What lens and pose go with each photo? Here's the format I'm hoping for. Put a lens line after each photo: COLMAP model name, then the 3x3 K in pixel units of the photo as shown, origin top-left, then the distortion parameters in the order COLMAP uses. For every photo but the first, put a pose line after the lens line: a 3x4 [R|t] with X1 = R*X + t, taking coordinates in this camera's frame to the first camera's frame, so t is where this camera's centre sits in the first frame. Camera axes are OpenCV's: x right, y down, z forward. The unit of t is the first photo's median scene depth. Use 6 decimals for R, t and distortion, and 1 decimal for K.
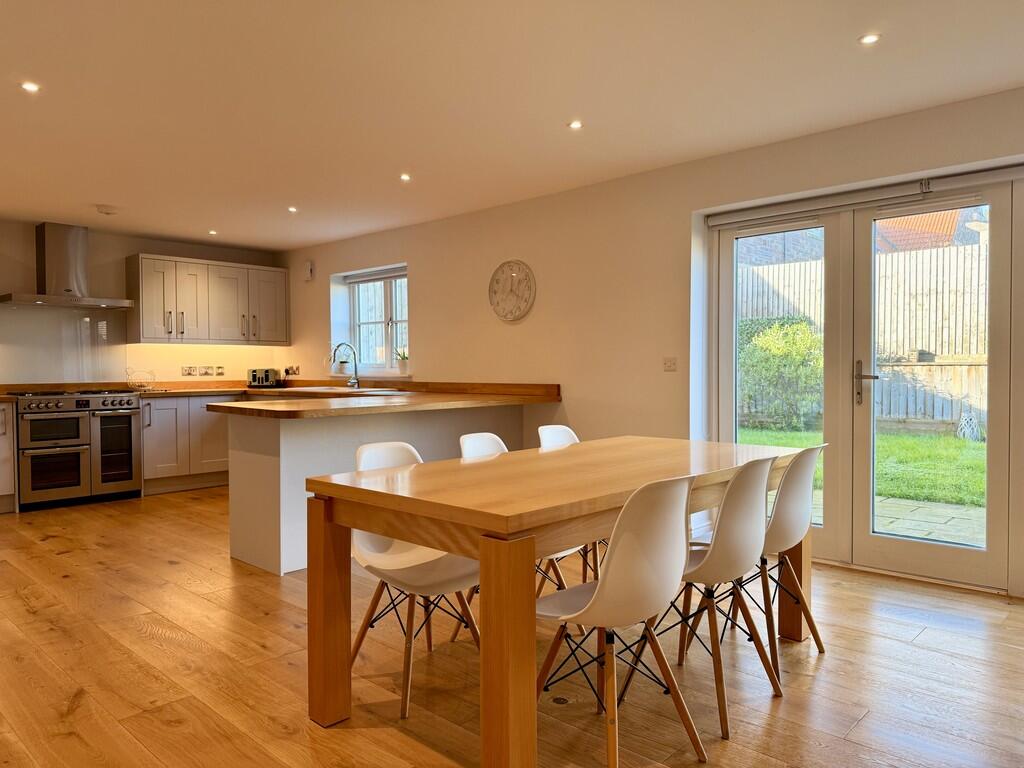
lens RADIAL K [[717.4, 0, 512.0], [0, 717.4, 384.0], [0, 0, 1]] dist [0.073706, -0.091165]
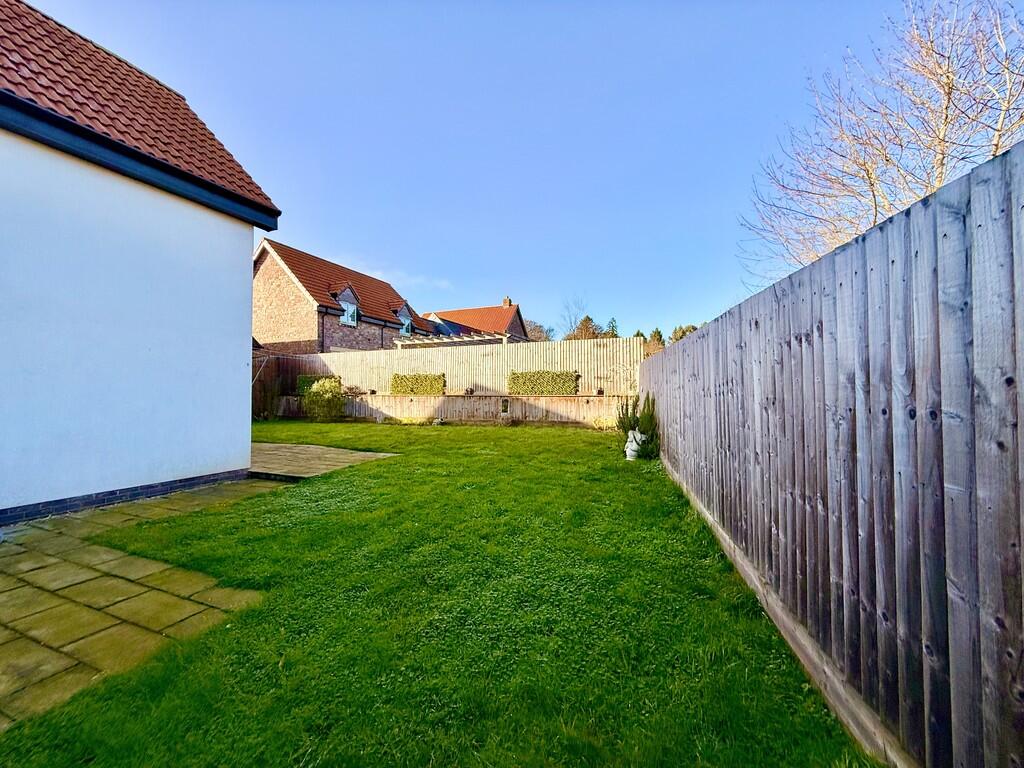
lens RADIAL K [[409.0, 0, 509.3], [0, 409.0, 383.7], [0, 0, 1]] dist [0.001465, 0.000015]
pose [[0.934247, 0.008958, 0.356515, 0.914273], [0.007935, 0.998915, -0.045895, 0.003897], [-0.356540, 0.045706, 0.933162, -0.988275]]
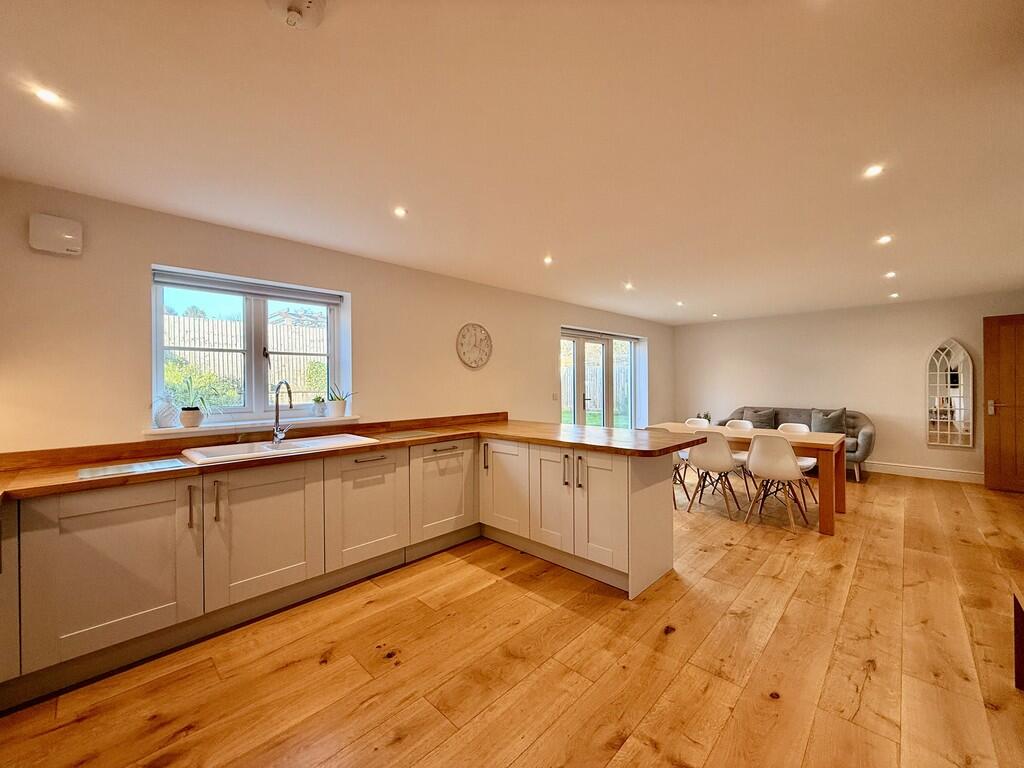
lens RADIAL K [[409.0, 0, 509.3], [0, 409.0, 383.7], [0, 0, 1]] dist [0.001465, 0.000015]
pose [[0.018644, 0.002488, 0.999823, -0.666395], [0.033716, 0.999427, -0.003116, -0.046748], [-0.999258, 0.033768, 0.018549, 0.802392]]
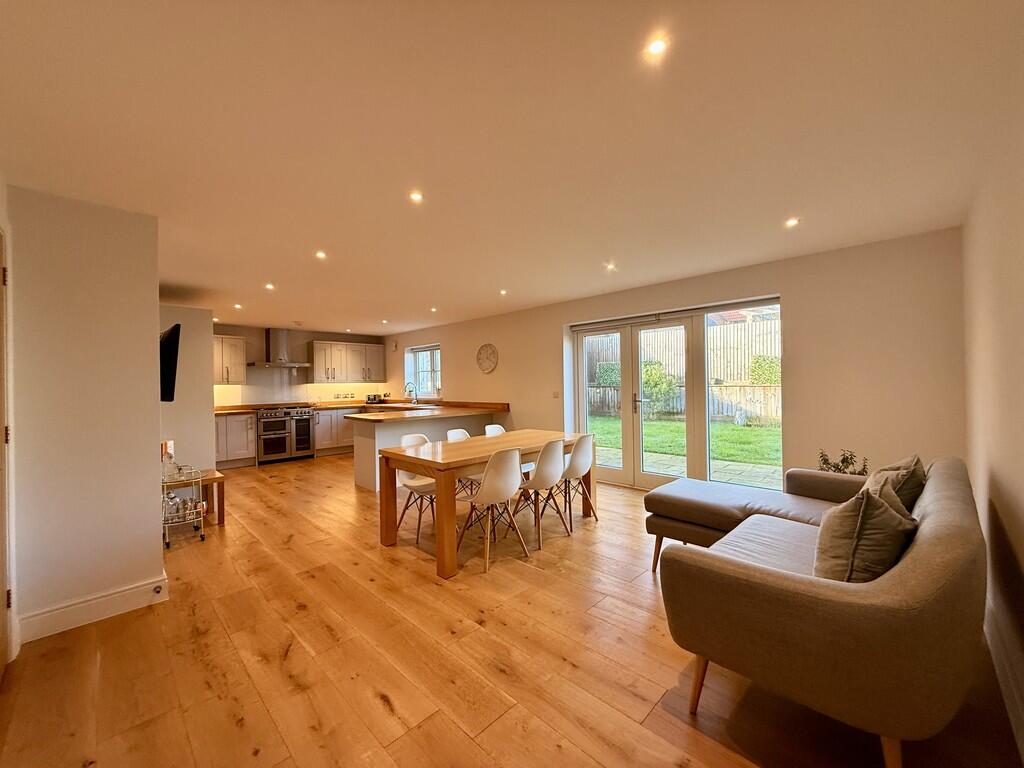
lens RADIAL K [[409.0, 0, 509.3], [0, 409.0, 383.7], [0, 0, 1]] dist [0.001465, 0.000015]
pose [[0.999616, -0.011294, -0.025294, 0.081640], [0.010694, 0.999661, -0.023743, -0.023766], [0.025554, 0.023464, 0.999398, -0.165329]]
